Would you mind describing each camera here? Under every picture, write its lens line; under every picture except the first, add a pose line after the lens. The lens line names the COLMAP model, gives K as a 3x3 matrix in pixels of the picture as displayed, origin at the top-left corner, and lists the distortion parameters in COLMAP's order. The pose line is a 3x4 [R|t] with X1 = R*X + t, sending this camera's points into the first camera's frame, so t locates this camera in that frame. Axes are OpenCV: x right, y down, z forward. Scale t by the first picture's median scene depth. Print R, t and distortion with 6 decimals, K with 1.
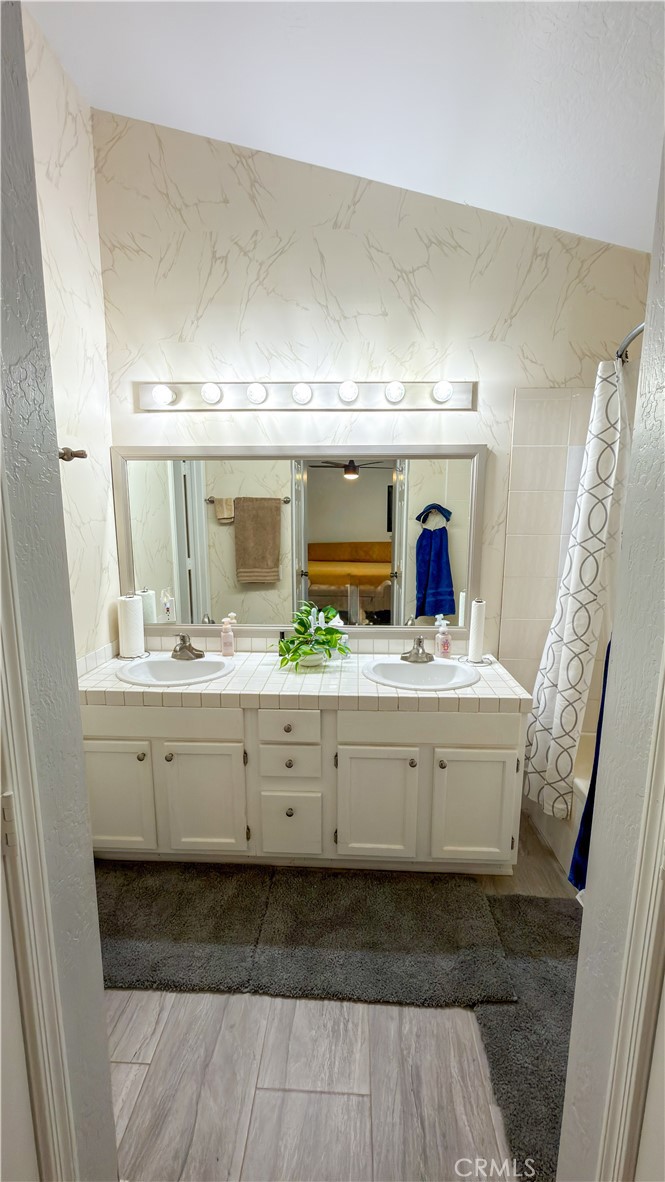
lens RADIAL K [[470.7, 0, 335.3], [0, 470.7, 591.7], [0, 0, 1]] dist [0.000681, 0.000235]
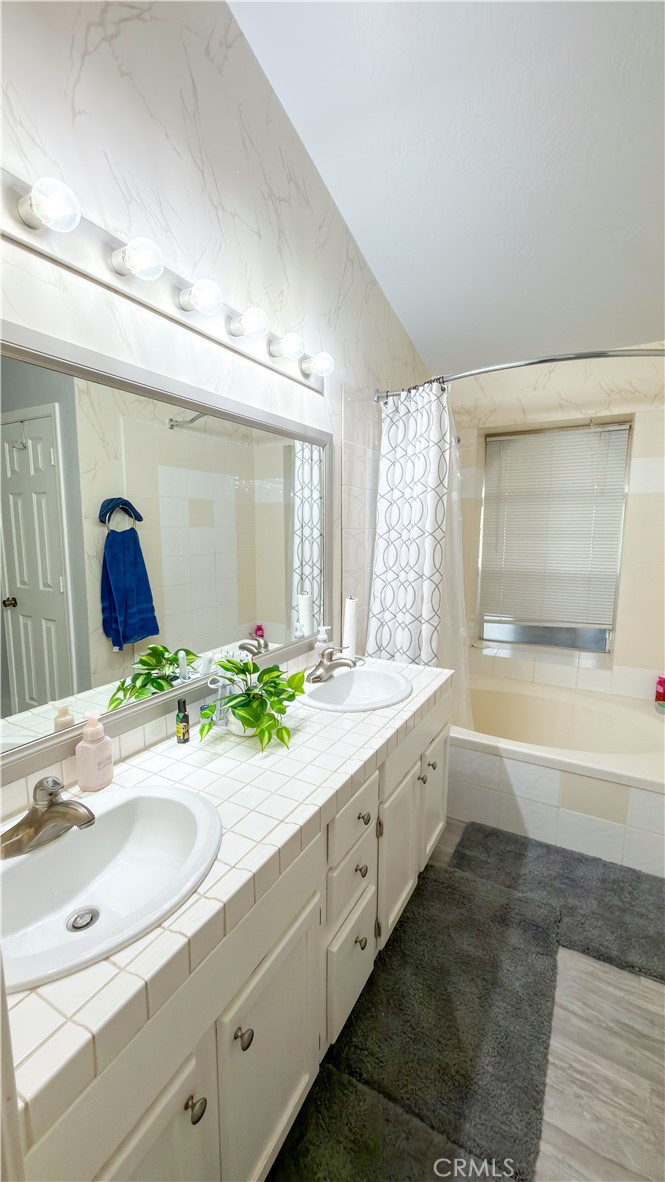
lens RADIAL K [[470.7, 0, 334.2], [0, 470.7, 591.1], [0, 0, 1]] dist [0.000681, 0.000235]
pose [[0.448130, -0.123704, 0.885368, -0.604058], [0.143023, 0.987544, 0.065589, -0.067043], [-0.882453, 0.097235, 0.460241, 0.638784]]
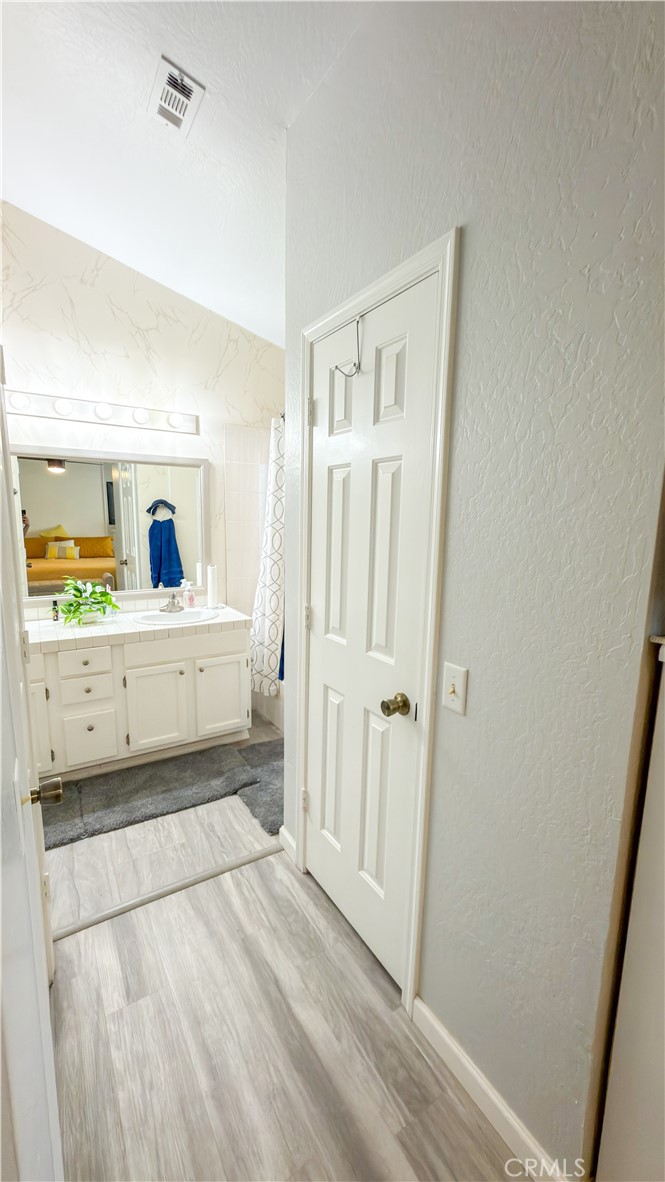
lens RADIAL K [[470.7, 0, 336.3], [0, 470.7, 590.2], [0, 0, 1]] dist [0.000681, 0.000235]
pose [[0.817658, -0.077349, 0.570485, -0.240459], [0.078501, 0.996657, 0.022618, 0.100997], [-0.570328, 0.026290, 0.820997, -0.458867]]
